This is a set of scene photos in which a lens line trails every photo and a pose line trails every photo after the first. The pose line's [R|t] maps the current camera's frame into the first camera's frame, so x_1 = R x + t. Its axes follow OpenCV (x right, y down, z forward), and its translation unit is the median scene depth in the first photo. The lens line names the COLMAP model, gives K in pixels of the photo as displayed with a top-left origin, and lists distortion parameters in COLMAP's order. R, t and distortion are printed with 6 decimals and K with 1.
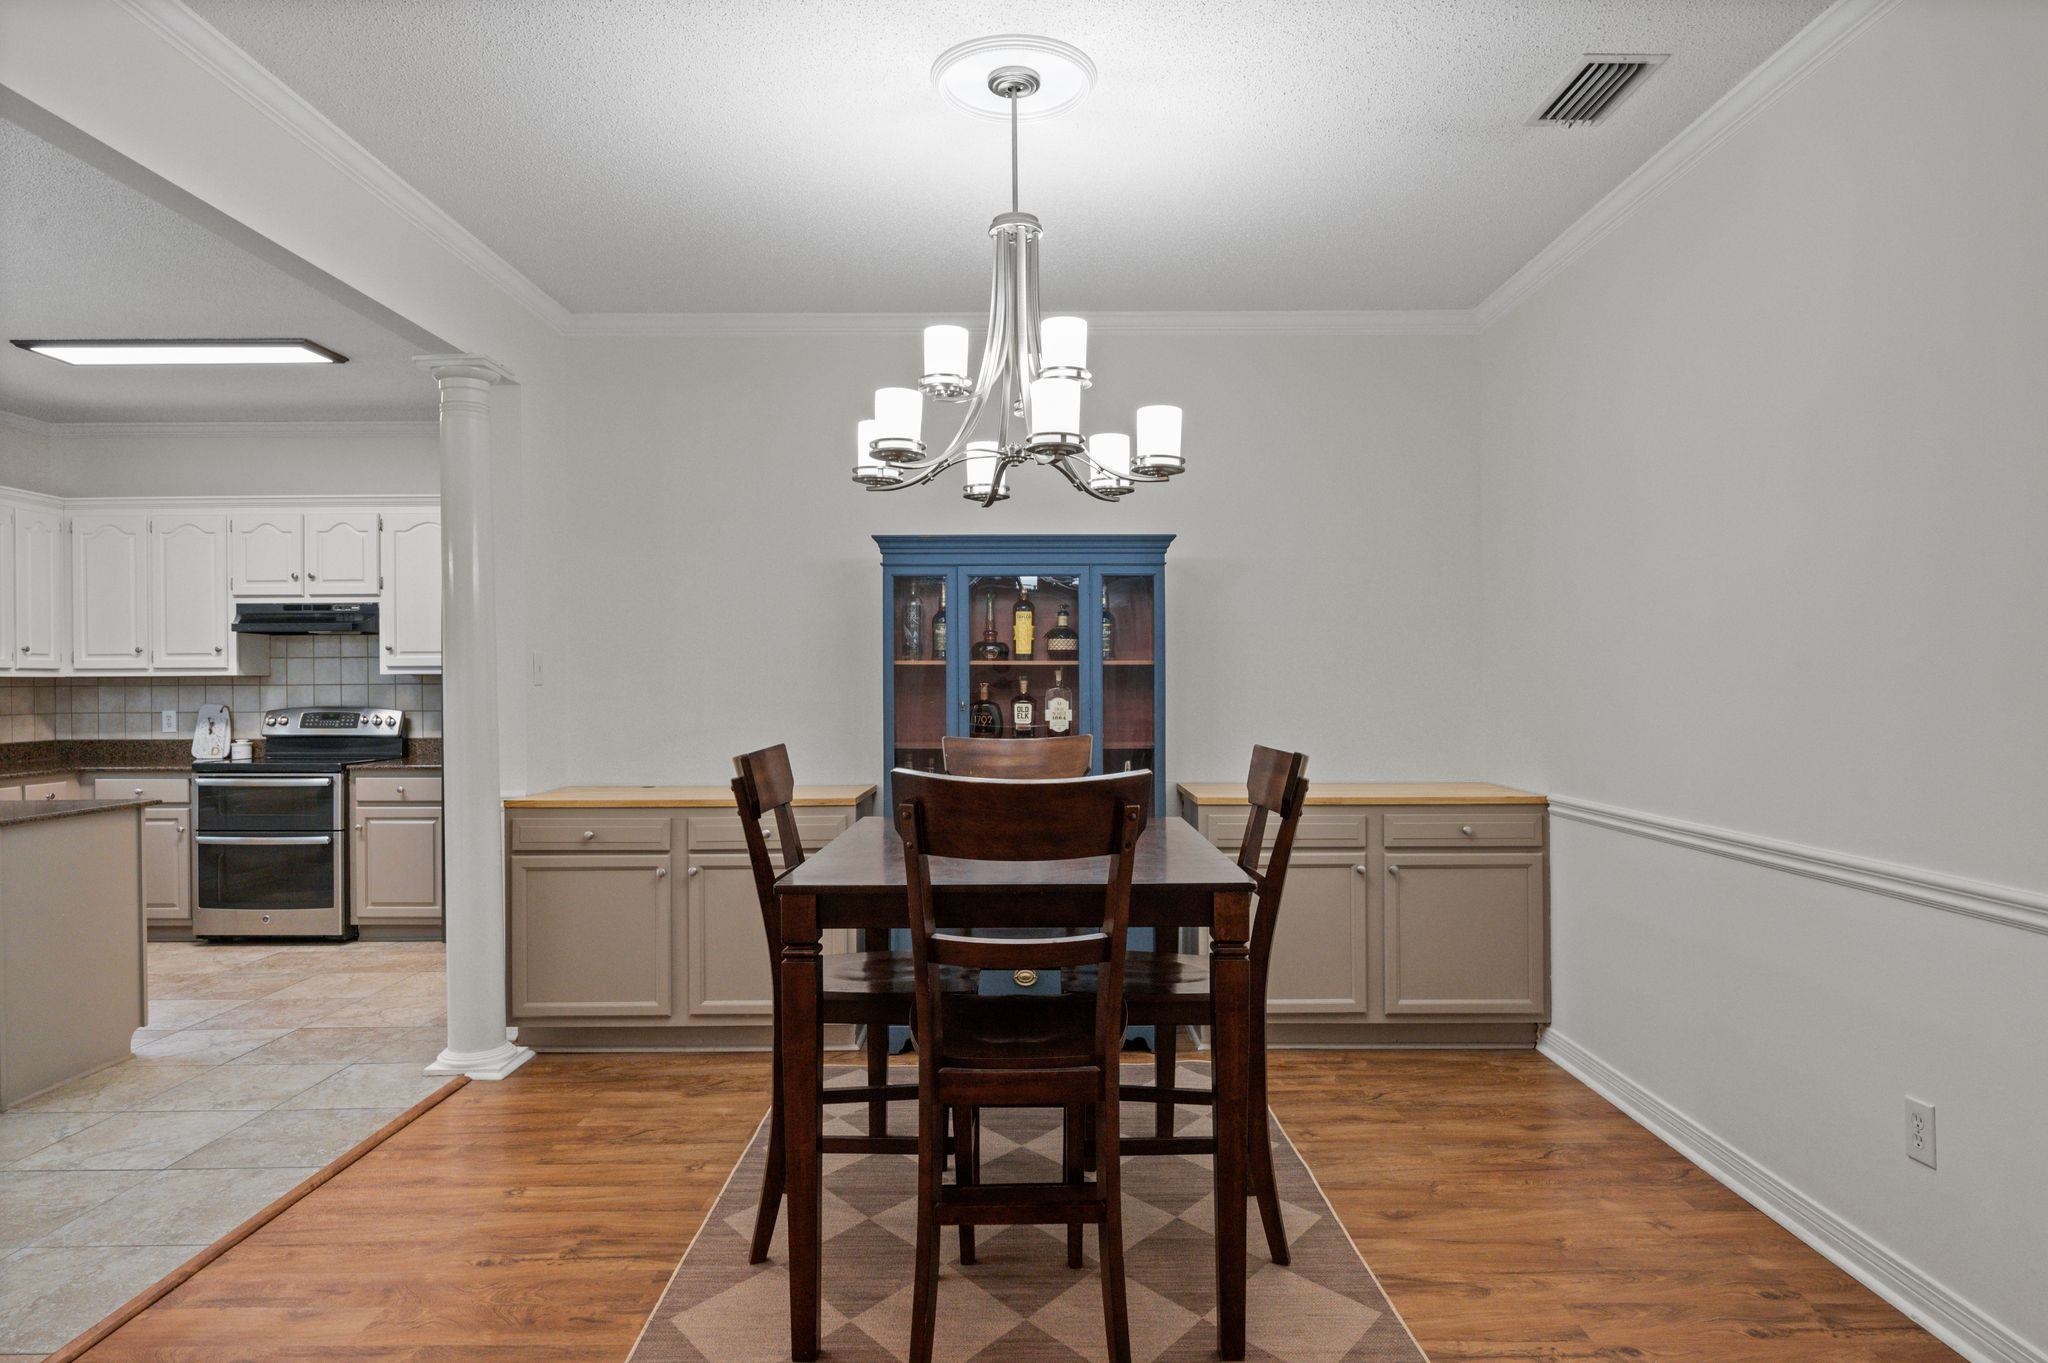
lens RADIAL K [[570.9, 0, 1022.3], [0, 570.9, 679.7], [0, 0, 1]] dist [-0.000181, 0.000000]
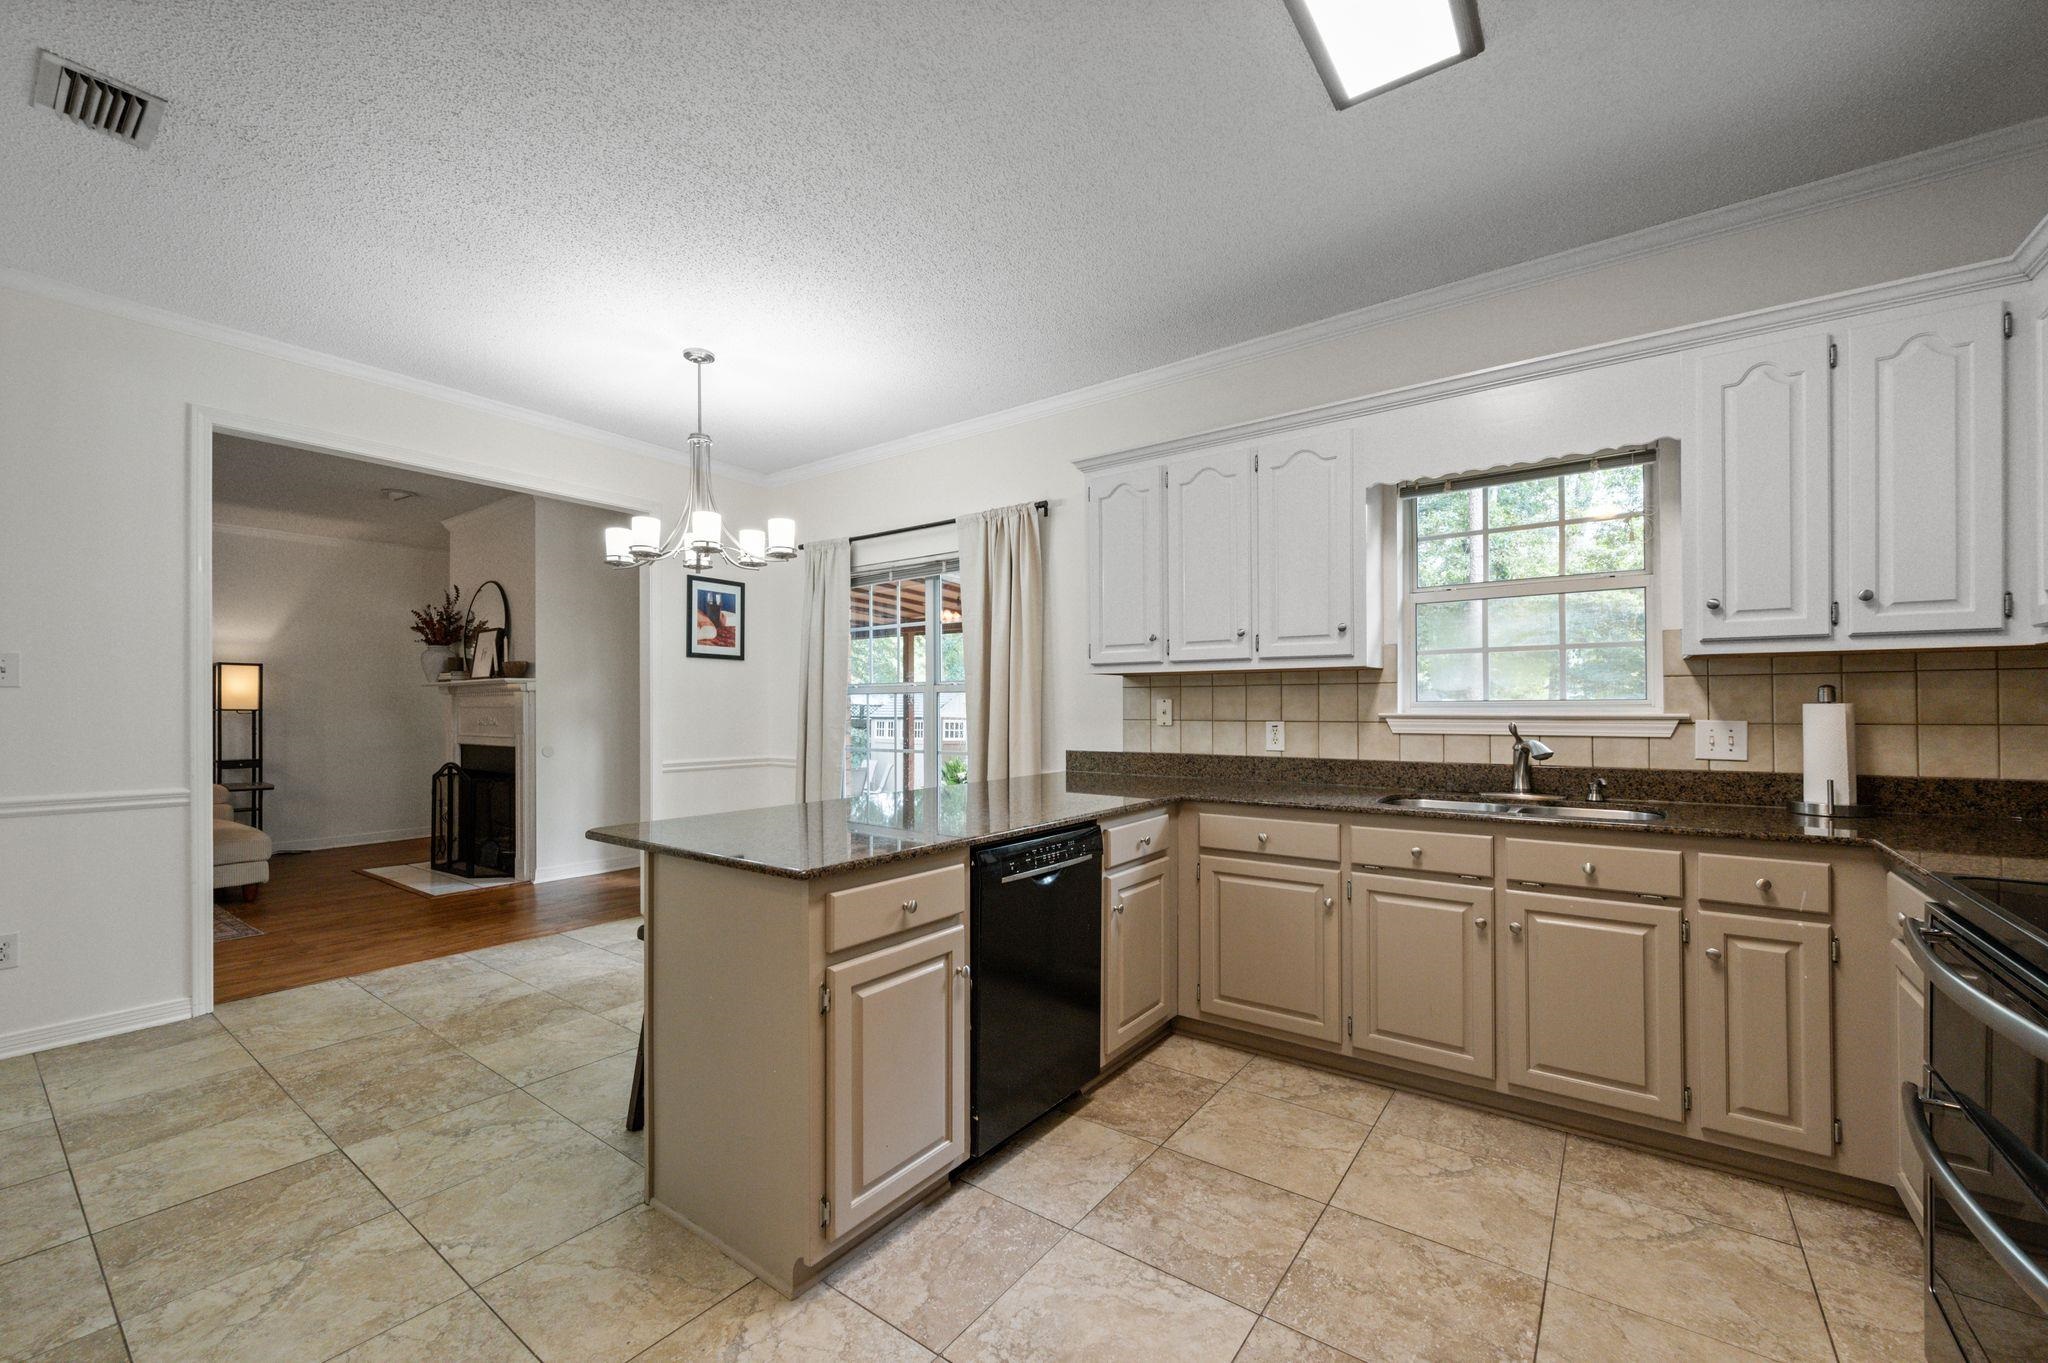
lens RADIAL K [[824.2, 0, 1020.6], [0, 824.2, 693.3], [0, 0, 1]] dist [-0.001614, -0.000071]
pose [[0.801073, 0.005480, -0.598542, -1.154089], [-0.008110, 0.999966, -0.001700, 0.027703], [0.598512, 0.006216, 0.801090, 0.001740]]
